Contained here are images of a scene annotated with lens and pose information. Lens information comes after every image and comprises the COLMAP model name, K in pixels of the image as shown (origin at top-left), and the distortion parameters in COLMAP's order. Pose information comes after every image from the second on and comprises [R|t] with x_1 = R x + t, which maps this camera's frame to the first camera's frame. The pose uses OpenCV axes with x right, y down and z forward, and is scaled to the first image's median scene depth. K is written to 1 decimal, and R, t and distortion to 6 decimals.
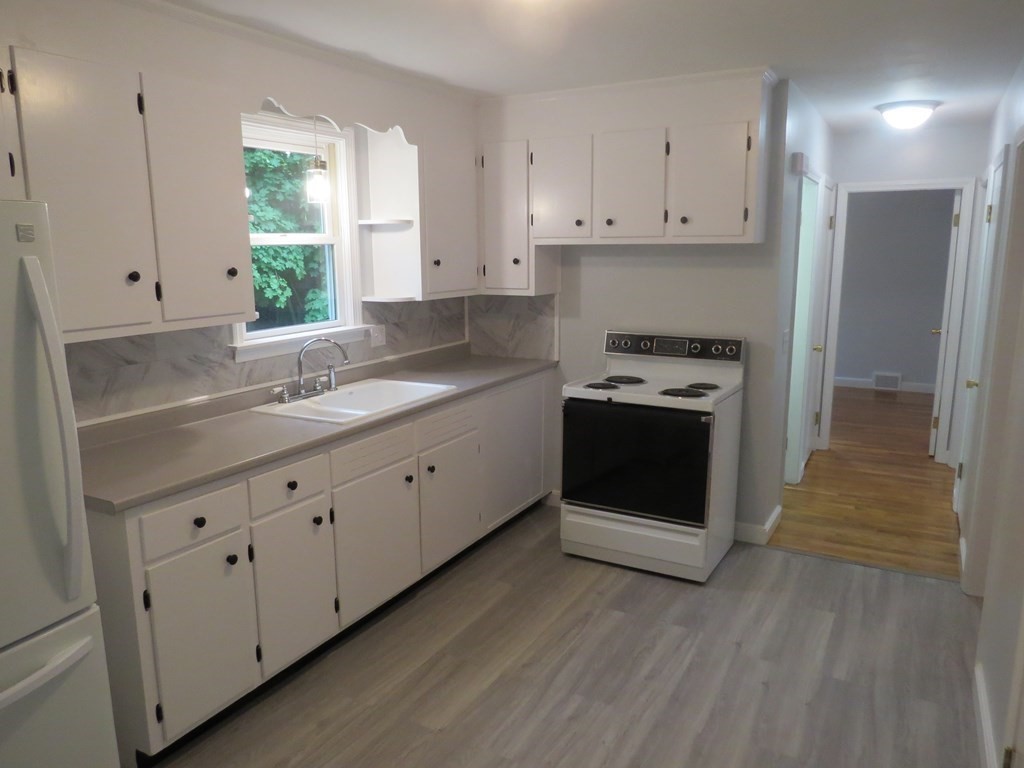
lens RADIAL K [[718.9, 0, 505.6], [0, 718.9, 377.4], [0, 0, 1]] dist [-0.002317, 0.000299]
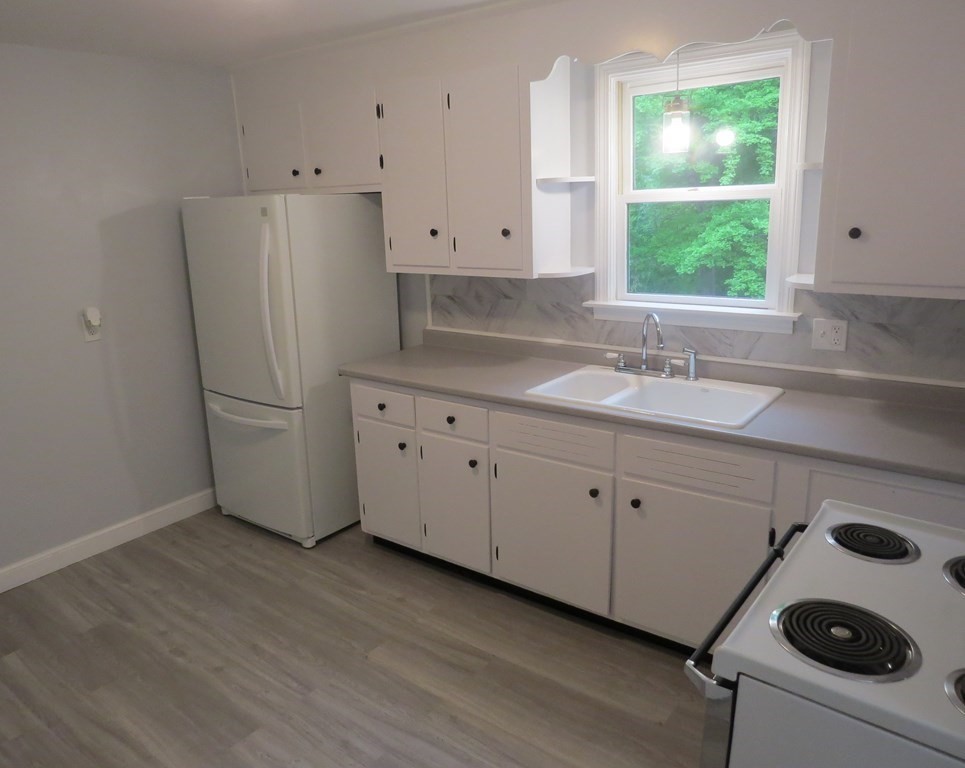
lens RADIAL K [[751.5, 0, 482.5], [0, 751.5, 384.0], [0, 0, 1]] dist [-0.006297, 0.000123]
pose [[-0.137399, 0.263991, -0.954689, 0.712230], [-0.137794, 0.949364, 0.282350, -0.216507], [0.980884, 0.170345, -0.094066, 0.969182]]
